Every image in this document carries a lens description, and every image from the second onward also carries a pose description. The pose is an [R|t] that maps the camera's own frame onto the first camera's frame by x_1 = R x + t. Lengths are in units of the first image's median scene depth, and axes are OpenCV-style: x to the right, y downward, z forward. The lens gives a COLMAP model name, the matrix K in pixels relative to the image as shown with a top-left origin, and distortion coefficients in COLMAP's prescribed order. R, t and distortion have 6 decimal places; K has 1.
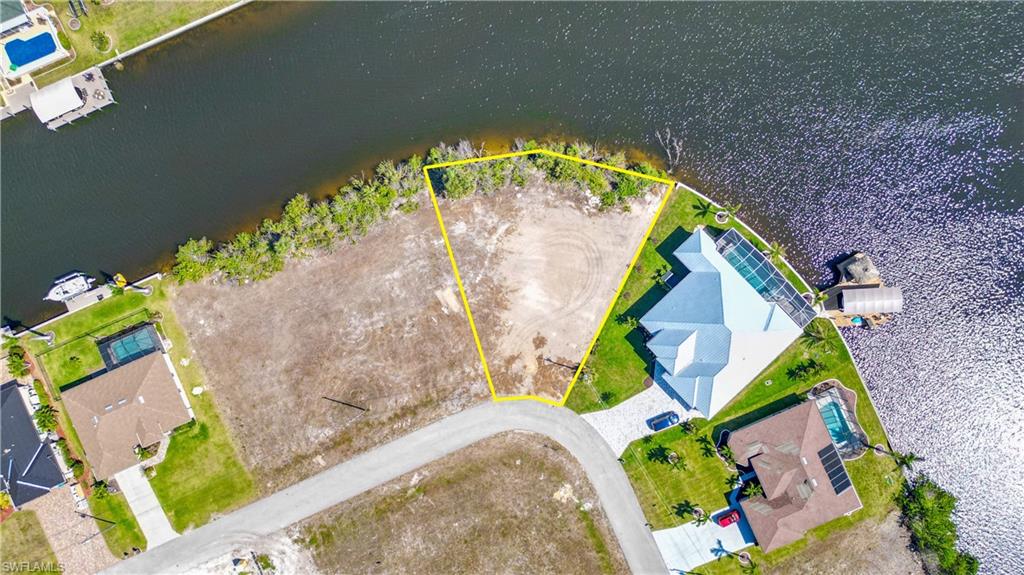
lens RADIAL K [[714.3, 0, 512.0], [0, 714.3, 287.5], [0, 0, 1]] dist [0.096215, -0.107284]
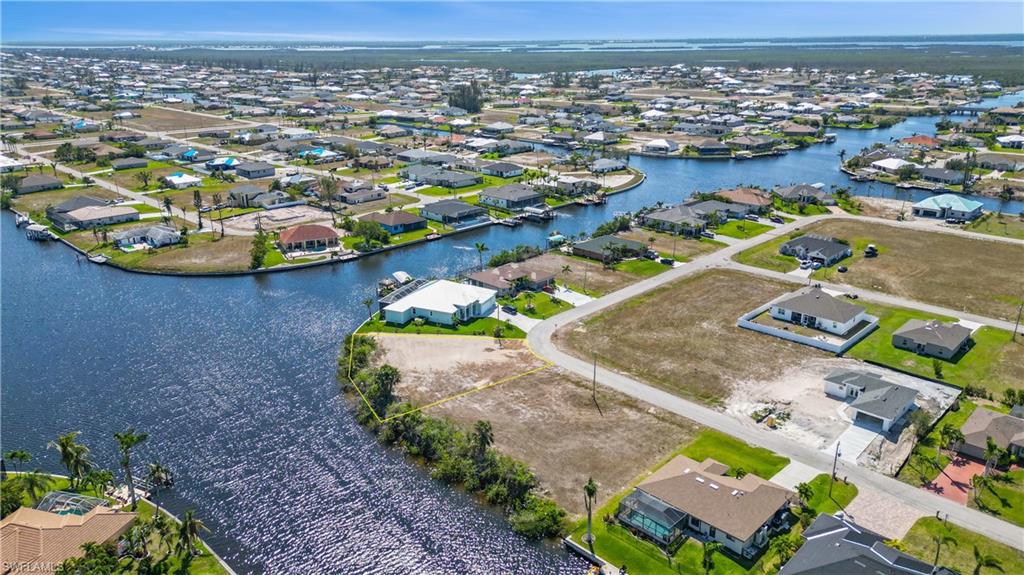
lens RADIAL K [[714.3, 0, 512.0], [0, 714.3, 287.5], [0, 0, 1]] dist [0.096215, -0.107284]
pose [[-0.370703, -0.292581, 0.881462, -1.132953], [0.928741, -0.121347, 0.350307, -0.342997], [0.004470, 0.948510, 0.316715, 0.457541]]
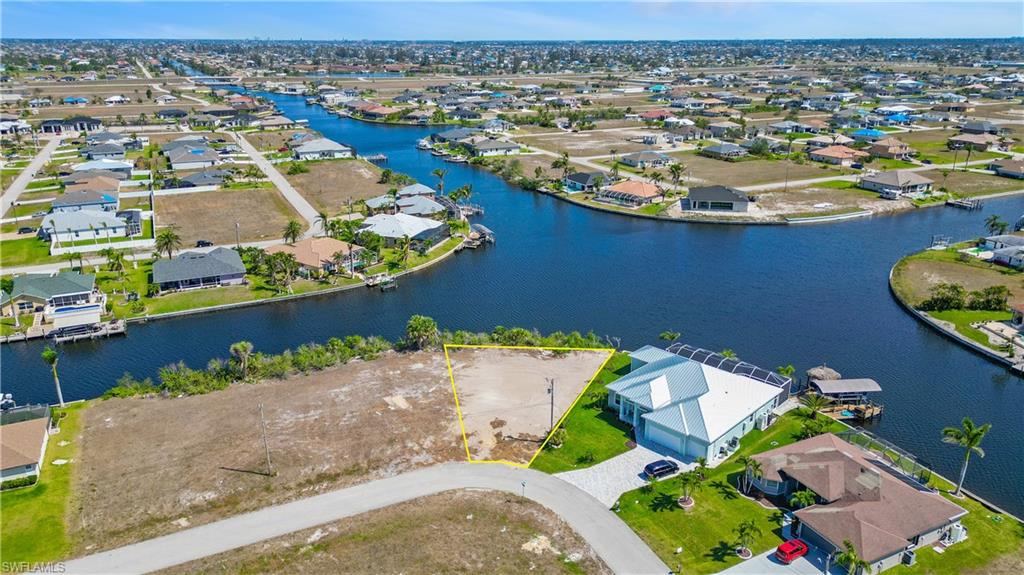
lens RADIAL K [[714.3, 0, 512.0], [0, 714.3, 287.5], [0, 0, 1]] dist [0.096215, -0.107284]
pose [[0.999362, -0.001827, 0.035672, 0.025232], [0.034245, 0.332928, -0.942330, 0.835135], [-0.010155, 0.942950, 0.332778, 0.554887]]
